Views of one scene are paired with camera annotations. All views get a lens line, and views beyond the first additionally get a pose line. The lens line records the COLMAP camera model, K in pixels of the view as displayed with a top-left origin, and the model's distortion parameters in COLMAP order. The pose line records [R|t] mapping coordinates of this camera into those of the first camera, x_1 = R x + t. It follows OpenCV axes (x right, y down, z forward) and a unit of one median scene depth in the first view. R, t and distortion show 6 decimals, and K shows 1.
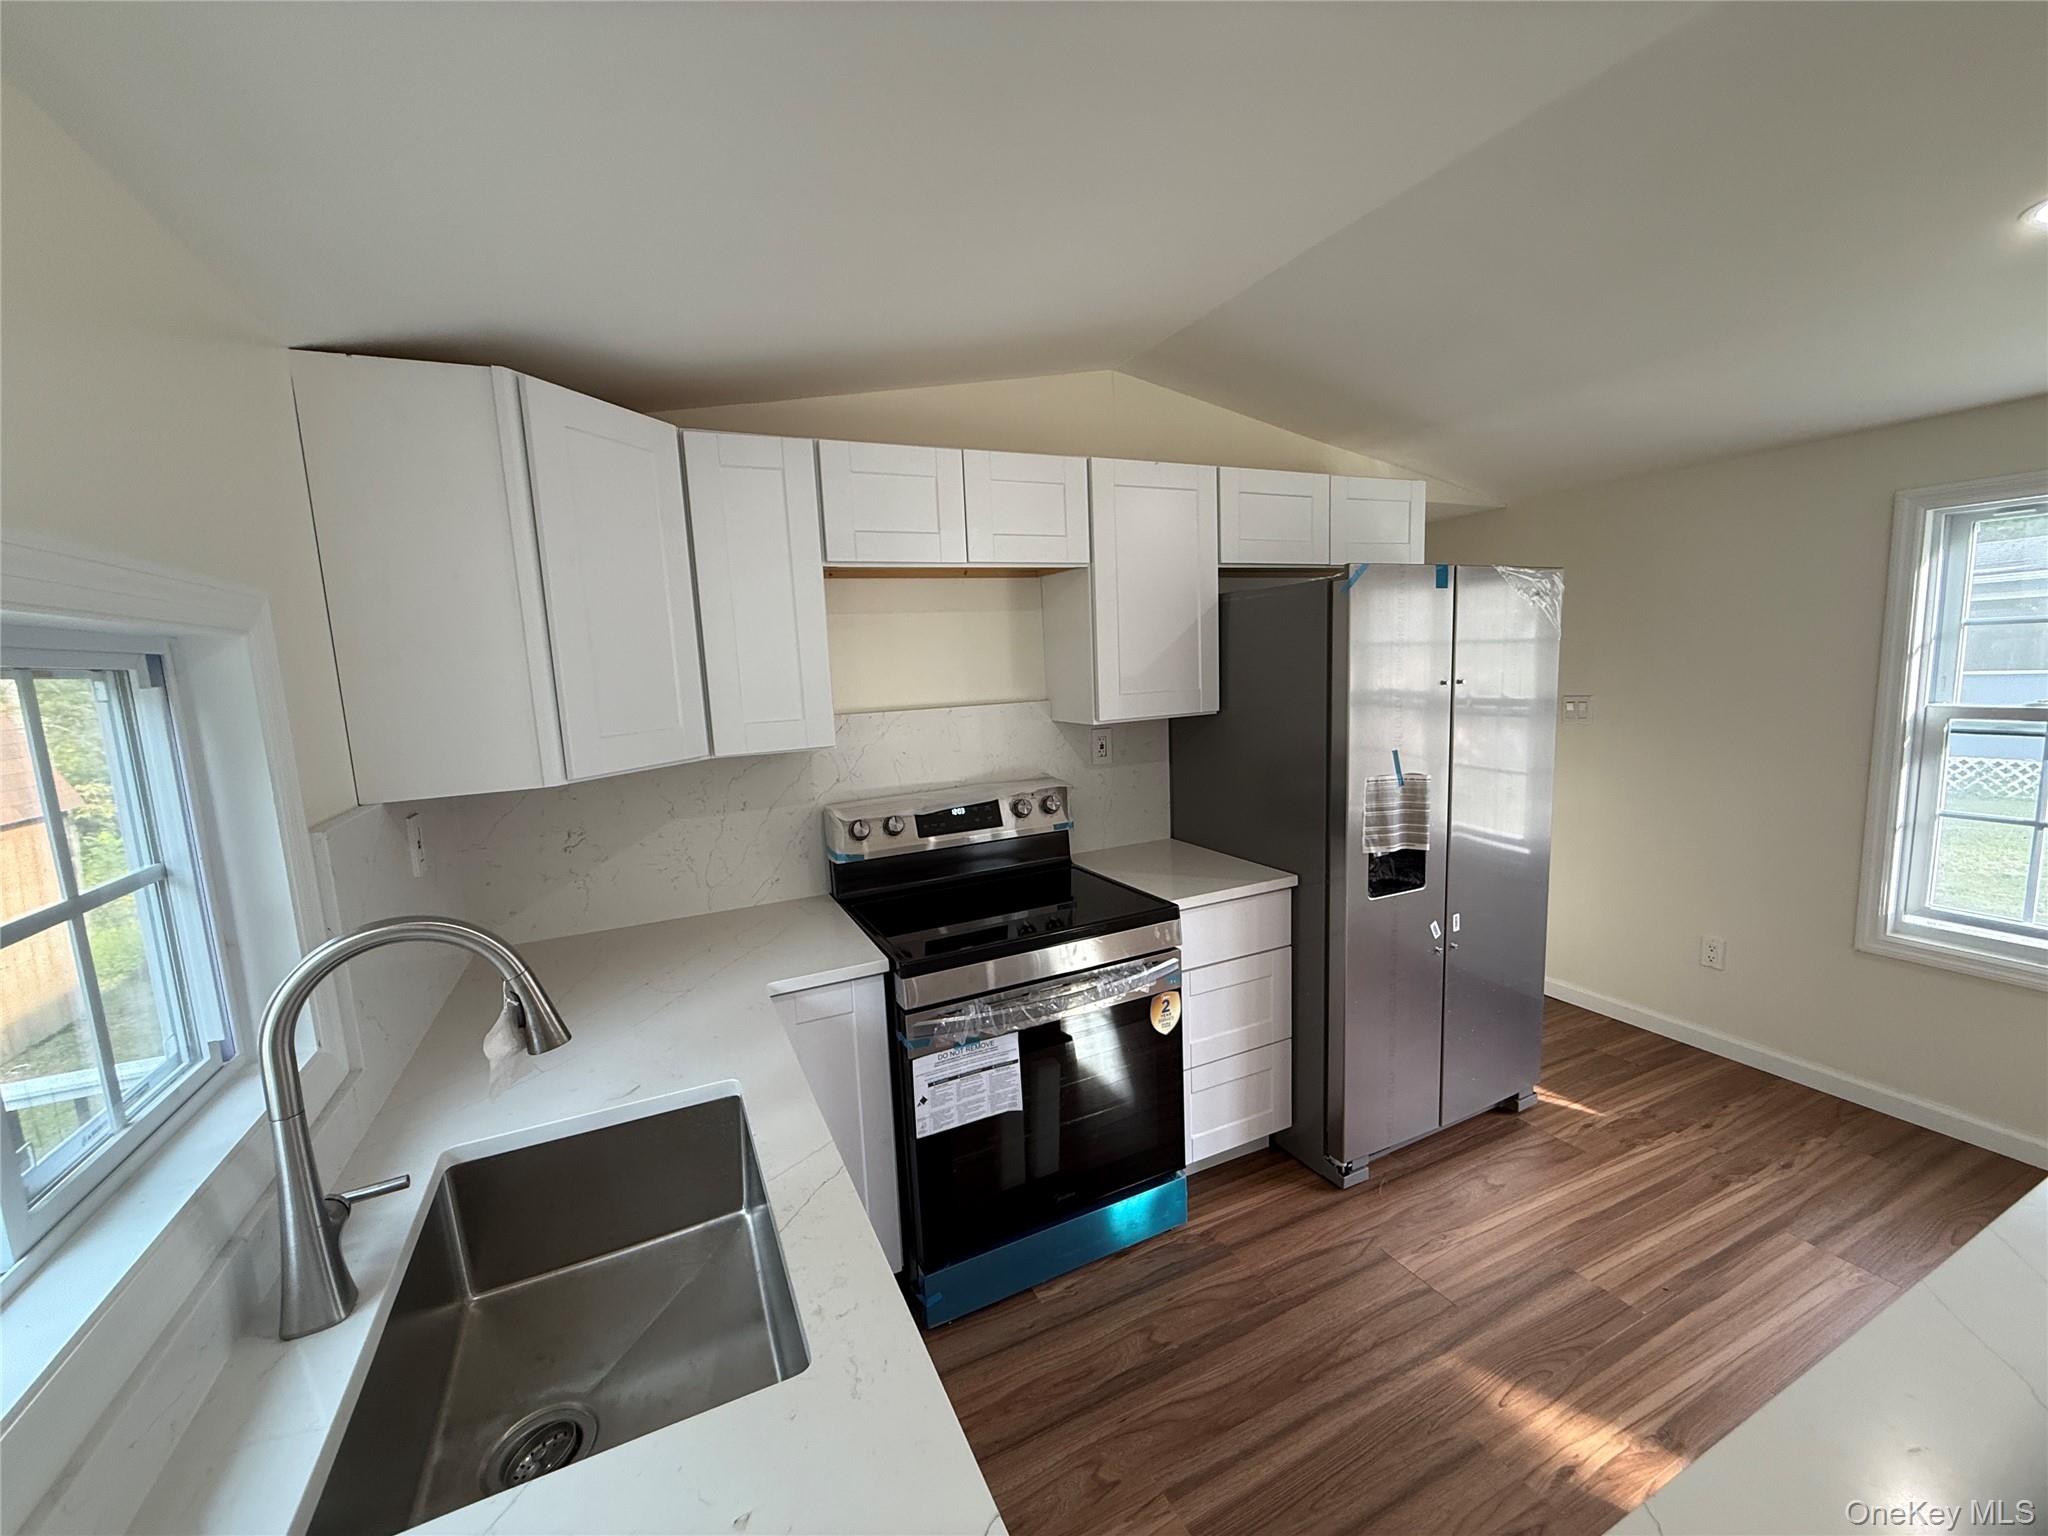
lens RADIAL K [[818.2, 0, 1019.2], [0, 818.2, 769.6], [0, 0, 1]] dist [0.000117, 0.000085]
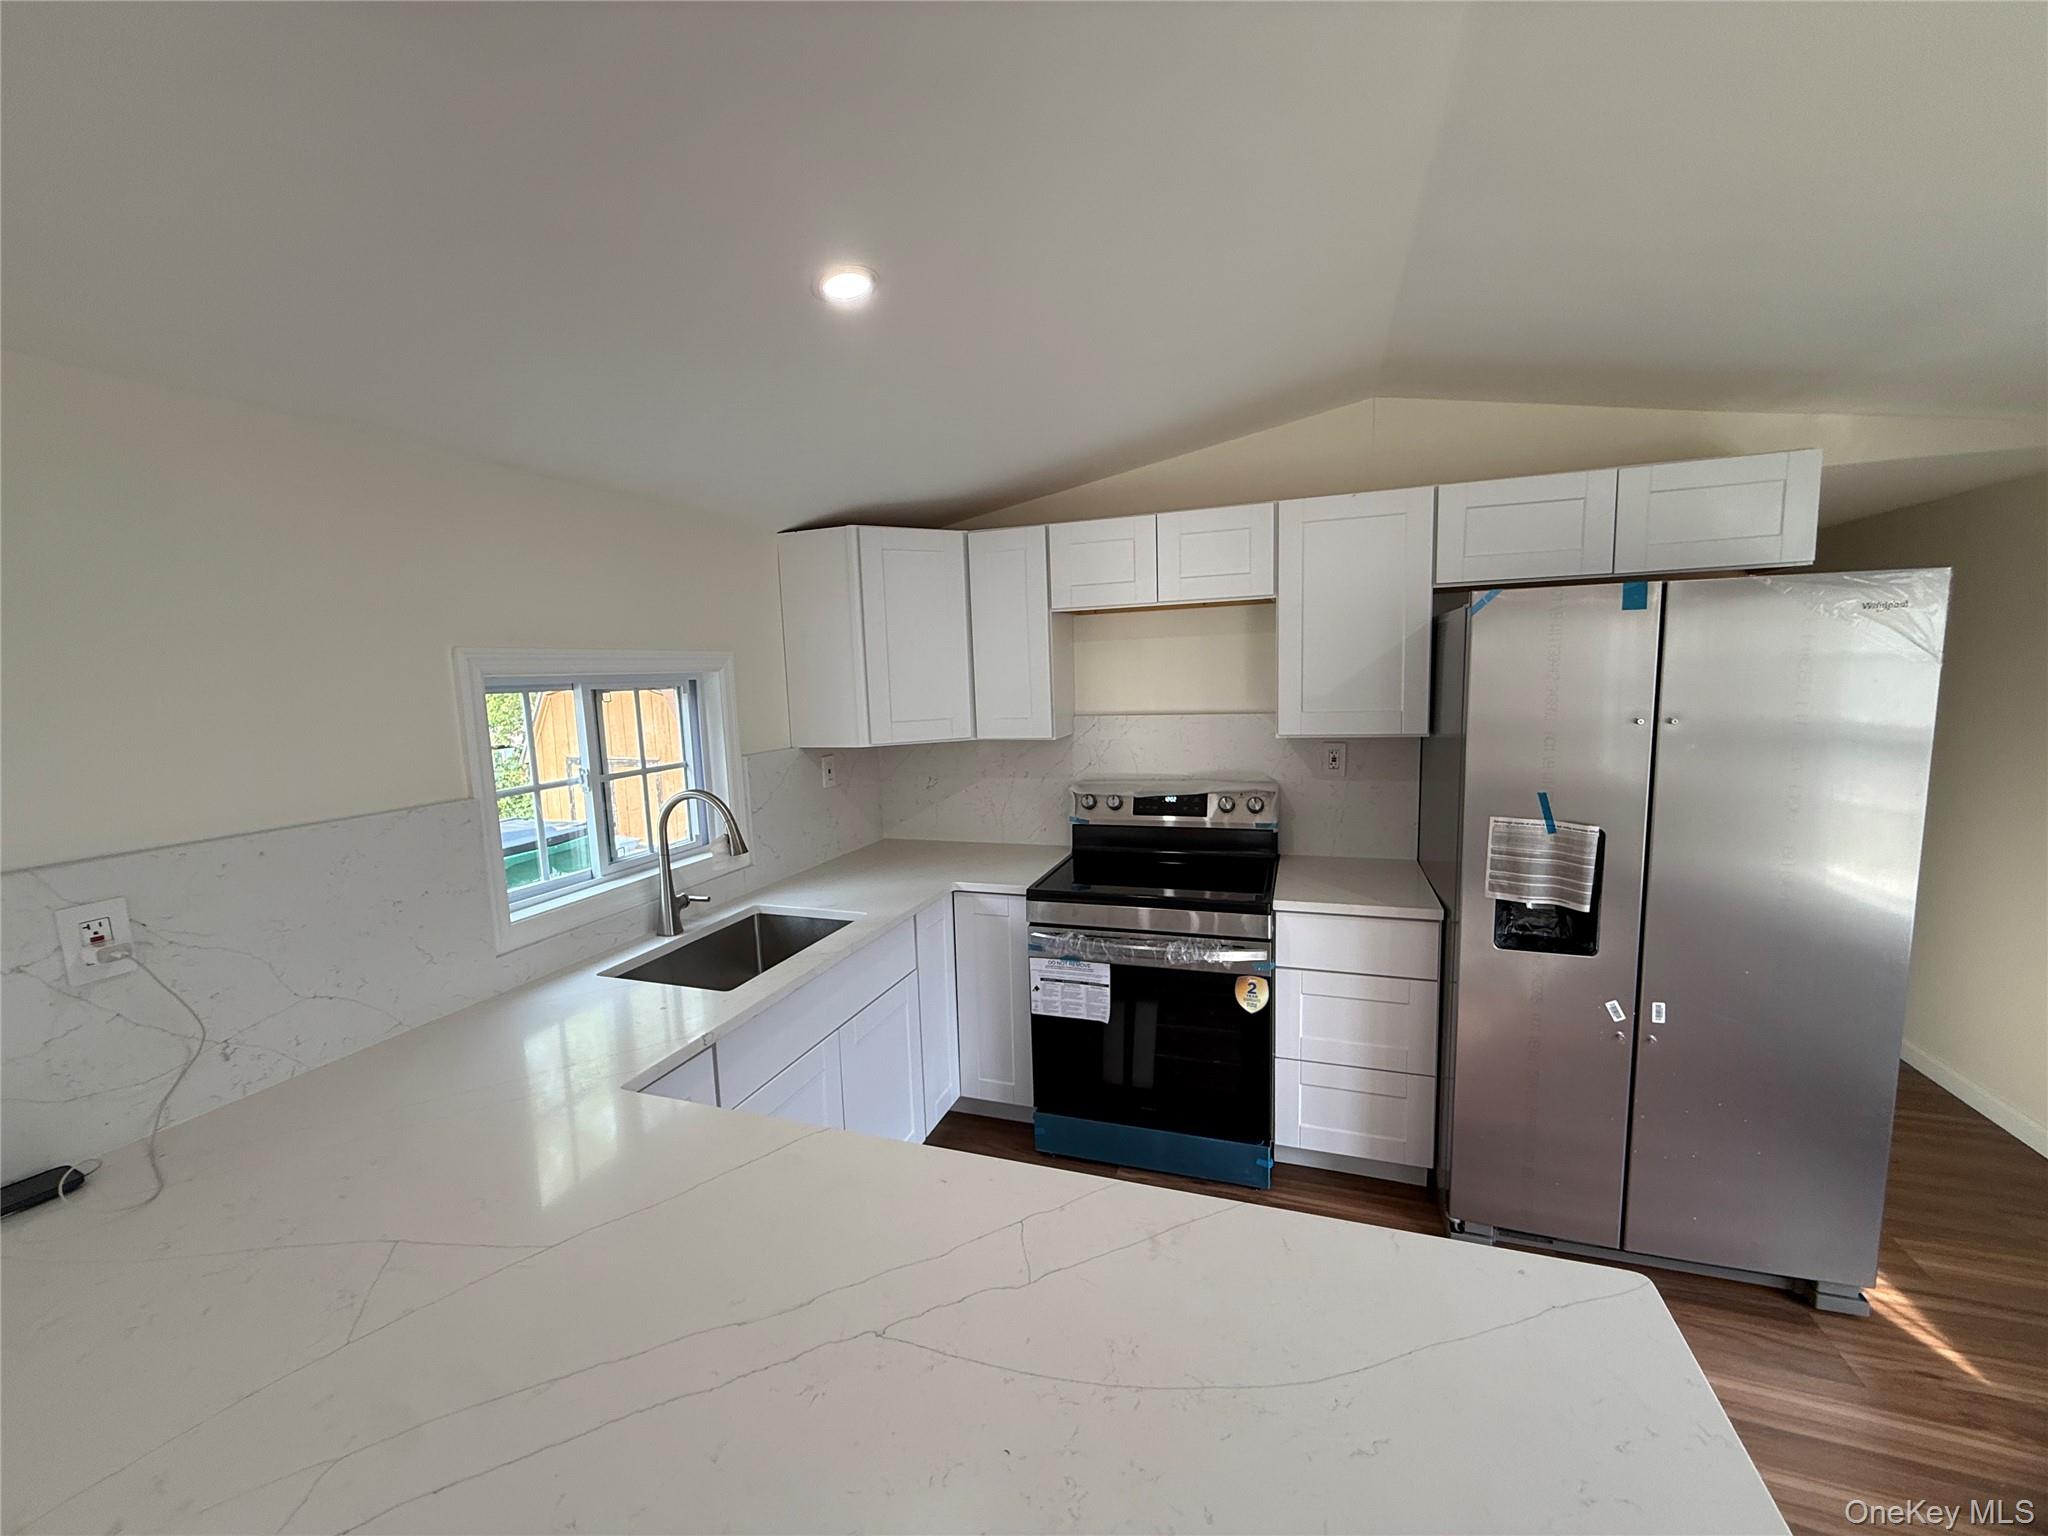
lens RADIAL K [[818.2, 0, 1019.3], [0, 818.2, 768.2], [0, 0, 1]] dist [0.000117, 0.000085]
pose [[0.708405, 0.105397, -0.697892, 0.671683], [-0.092375, 0.994127, 0.056369, -0.047455], [0.699735, 0.024535, 0.713981, -0.046390]]
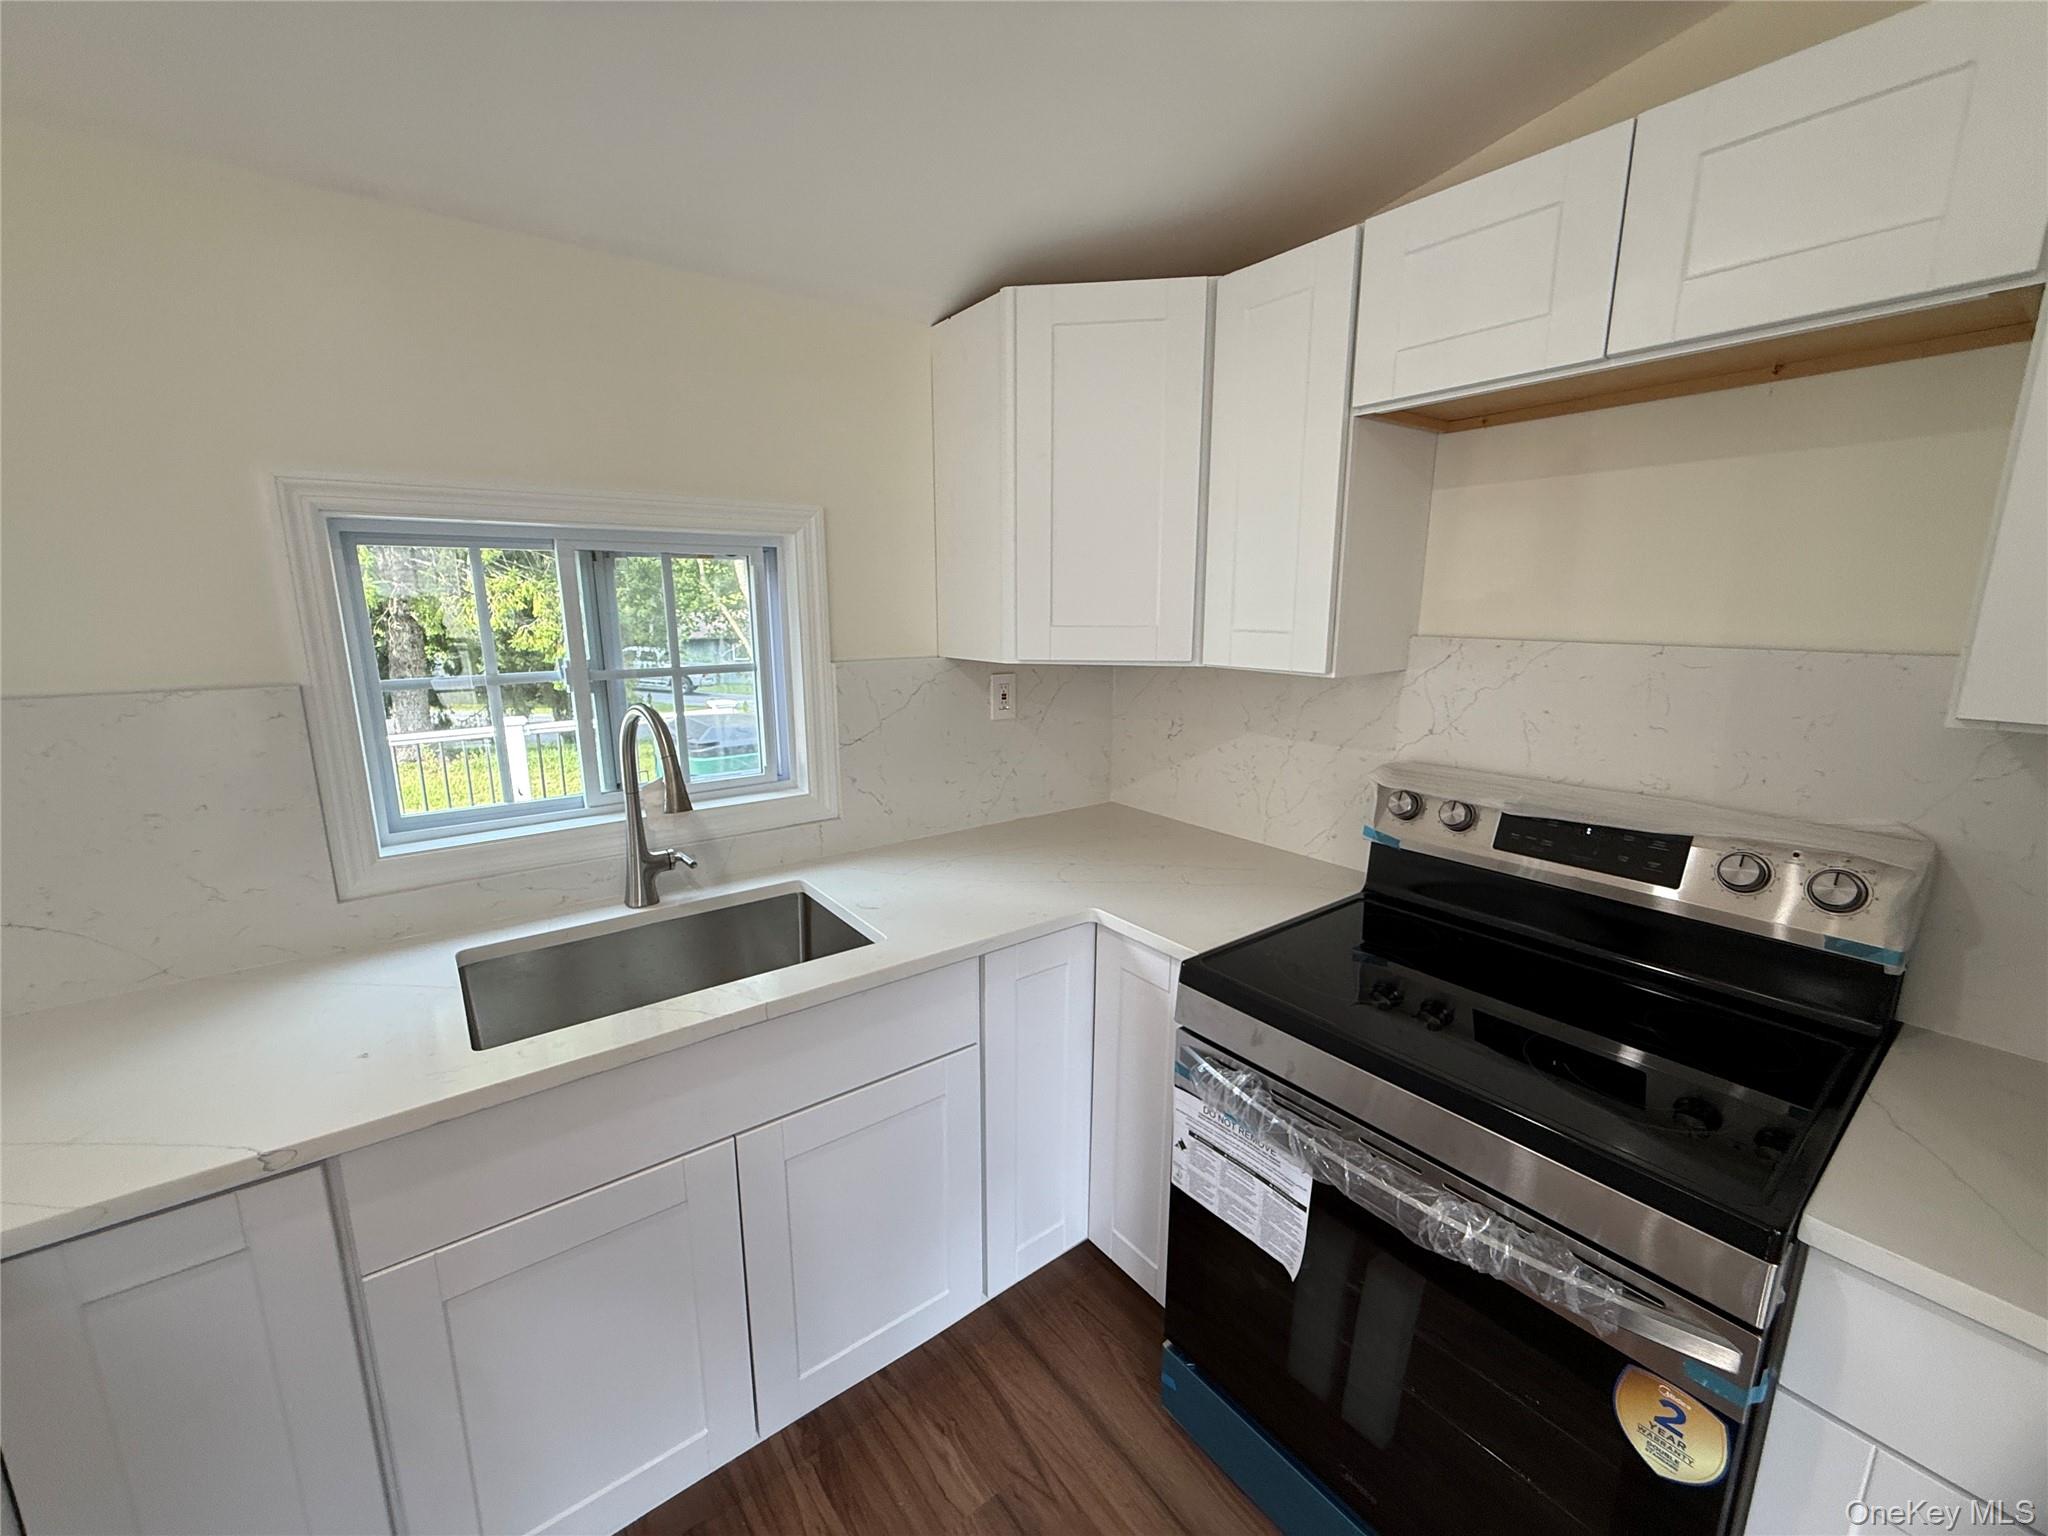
lens RADIAL K [[818.2, 0, 1019.4], [0, 818.2, 768.0], [0, 0, 1]] dist [0.000117, 0.000085]
pose [[0.201036, 0.243346, -0.948877, 0.397846], [-0.138117, 0.966018, 0.218480, -0.063822], [0.969798, 0.087133, 0.227815, 0.530710]]
